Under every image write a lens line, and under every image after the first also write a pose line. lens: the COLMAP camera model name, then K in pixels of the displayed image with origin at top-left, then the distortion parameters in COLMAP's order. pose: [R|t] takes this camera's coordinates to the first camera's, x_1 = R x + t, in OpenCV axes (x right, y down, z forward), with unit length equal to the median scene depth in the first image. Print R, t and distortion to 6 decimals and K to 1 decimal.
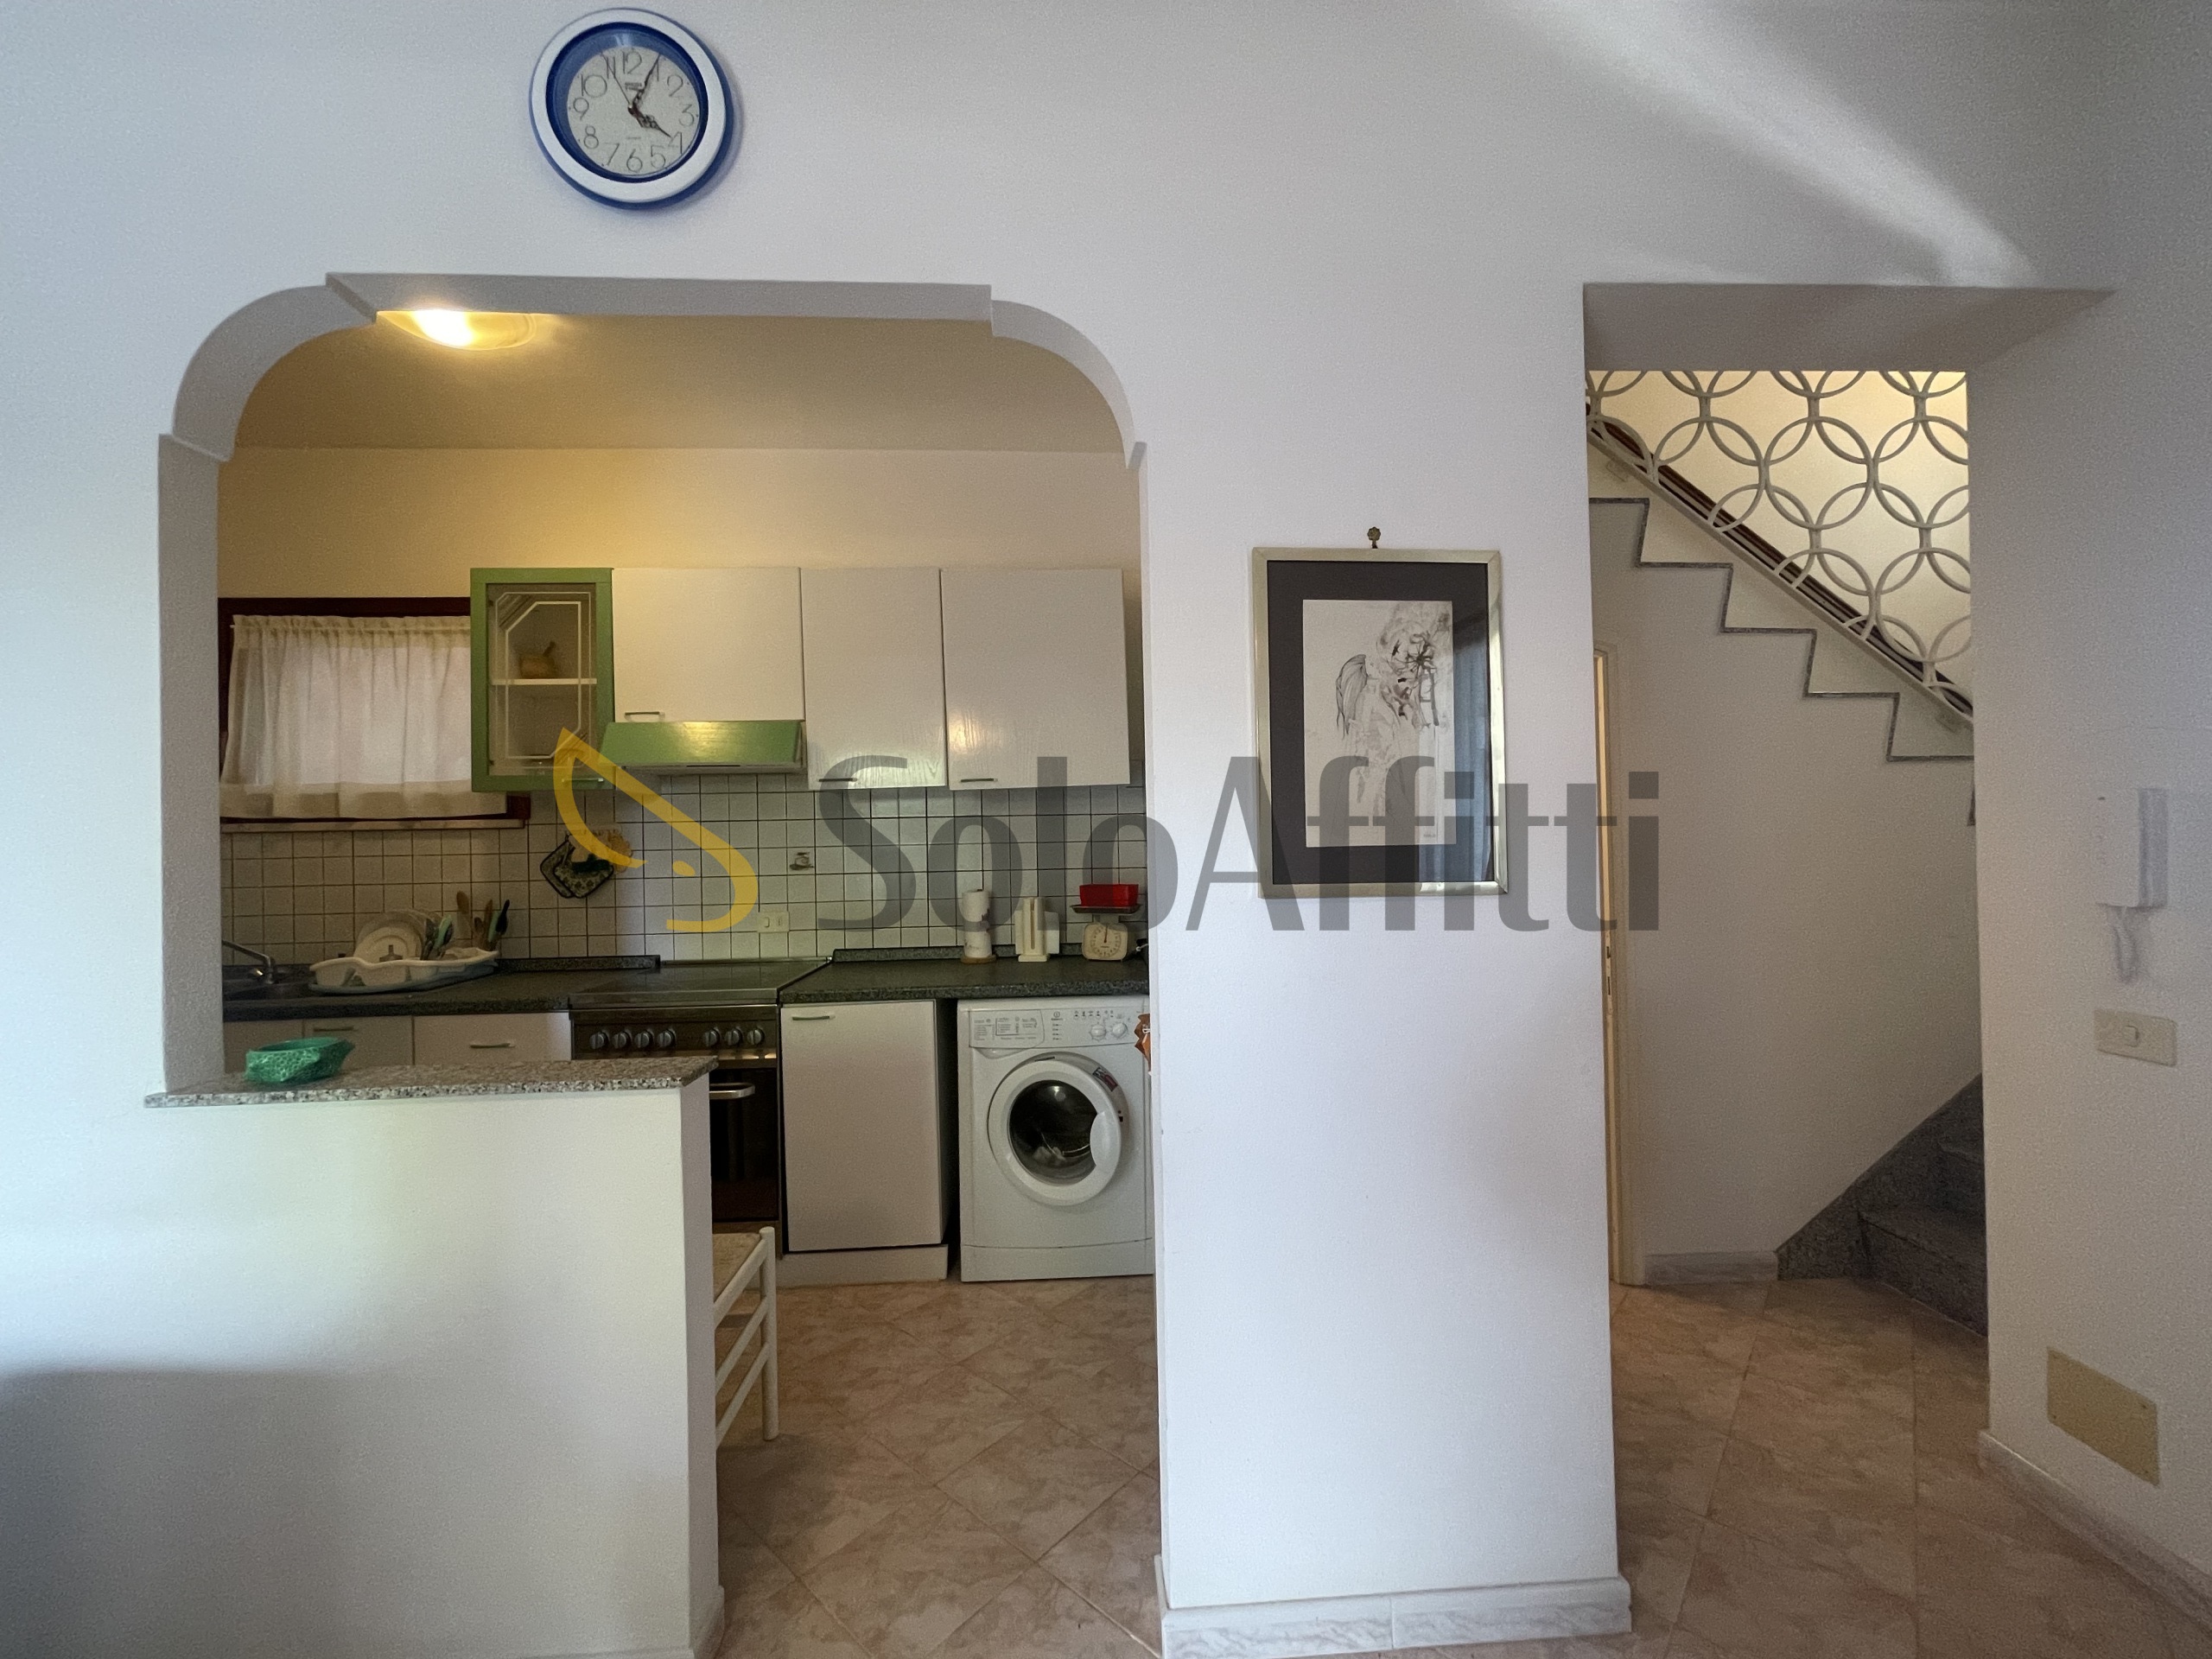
lens RADIAL K [[890.8, 0, 1111.9], [0, 890.8, 828.5], [0, 0, 1]] dist [-0.000473, -0.000630]
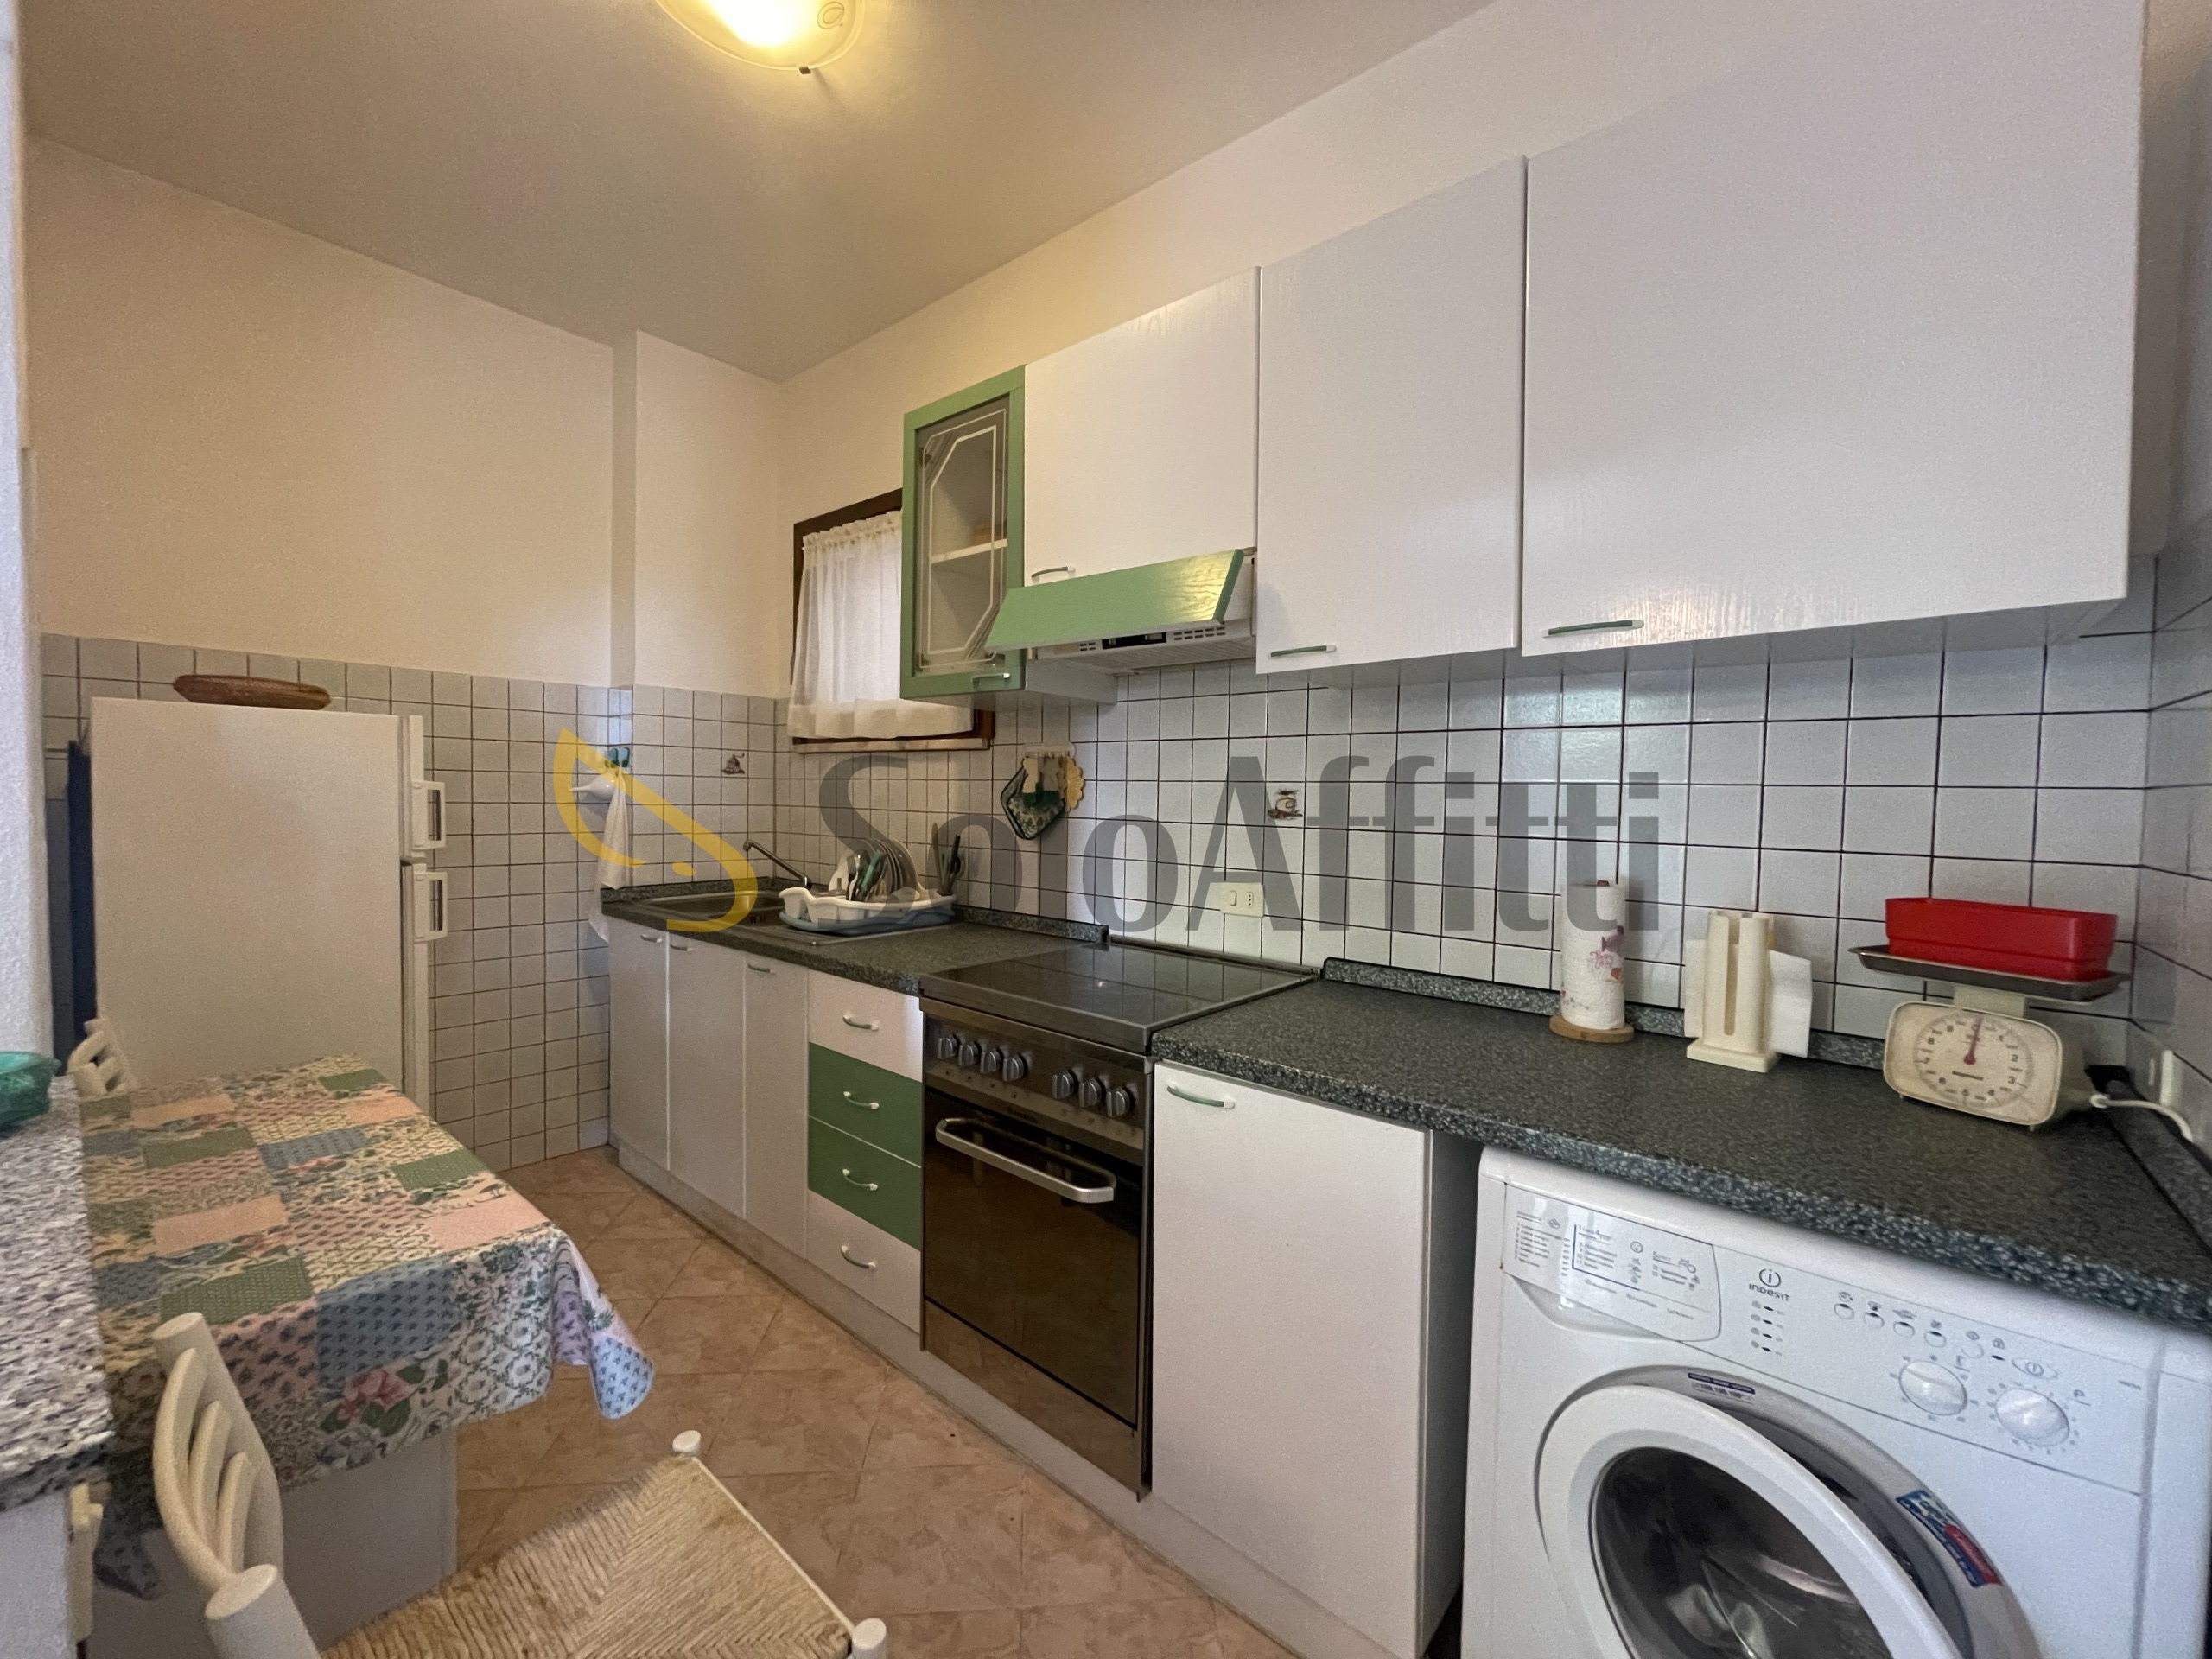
lens RADIAL K [[890.8, 0, 1111.9], [0, 890.8, 828.5], [0, 0, 1]] dist [-0.000473, -0.000630]
pose [[0.732424, 0.061832, -0.678035, -0.022419], [-0.028728, 0.997787, 0.059958, 0.020404], [0.680242, -0.024435, 0.732580, 0.489812]]
